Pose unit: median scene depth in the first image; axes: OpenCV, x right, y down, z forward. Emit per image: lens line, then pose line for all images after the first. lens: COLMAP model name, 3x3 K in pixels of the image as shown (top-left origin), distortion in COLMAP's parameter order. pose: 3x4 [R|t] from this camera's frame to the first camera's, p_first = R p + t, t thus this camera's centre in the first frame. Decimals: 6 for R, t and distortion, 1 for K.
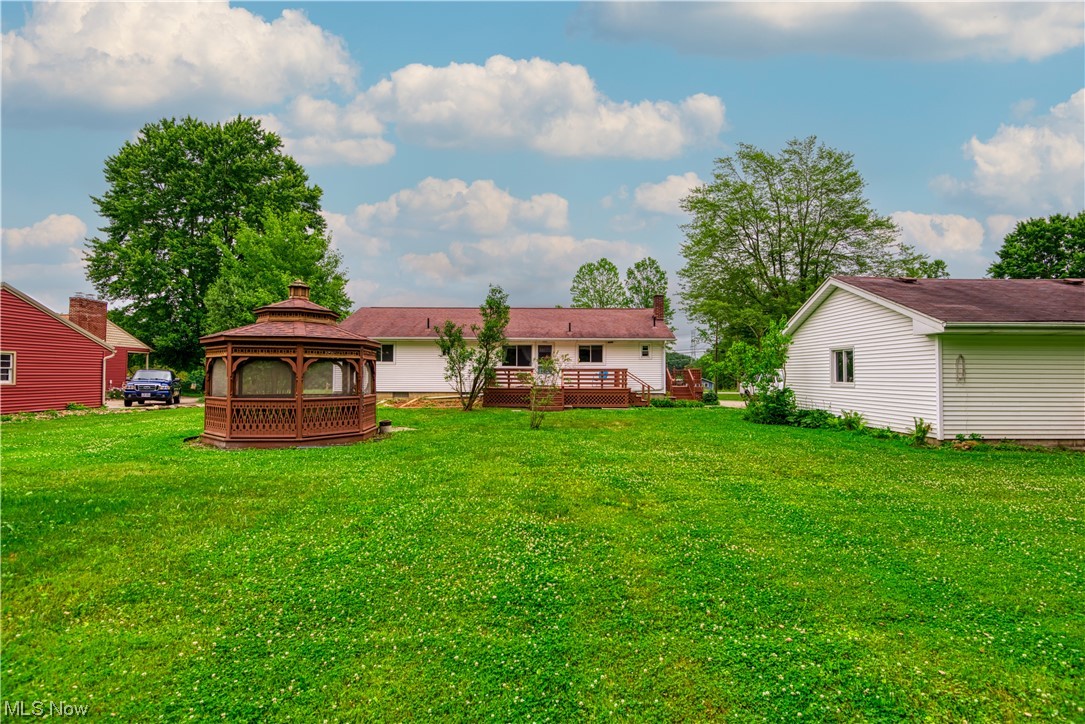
lens RADIAL K [[515.4, 0, 542.5], [0, 515.4, 362.0], [0, 0, 1]] dist [-0.030498, -0.000079]
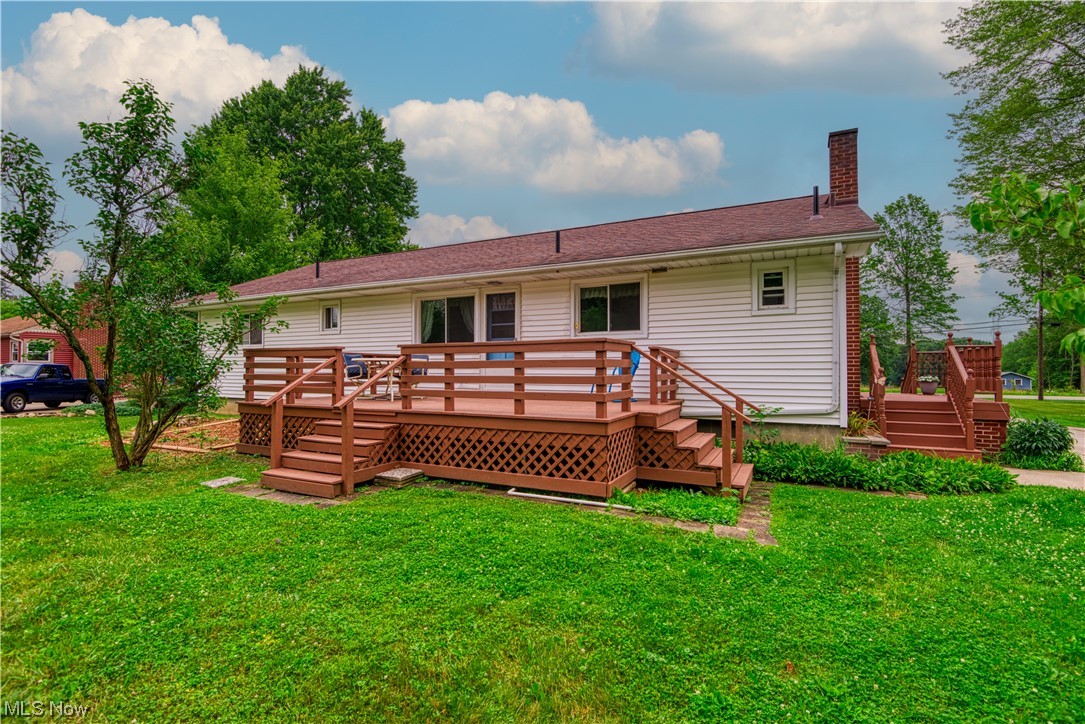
lens RADIAL K [[515.4, 0, 542.5], [0, 515.4, 362.0], [0, 0, 1]] dist [-0.030498, -0.000079]
pose [[0.899901, -0.014799, -0.435843, 0.206778], [0.018848, 0.999810, 0.004968, 0.019050], [0.435687, -0.012686, 0.900009, 0.650911]]
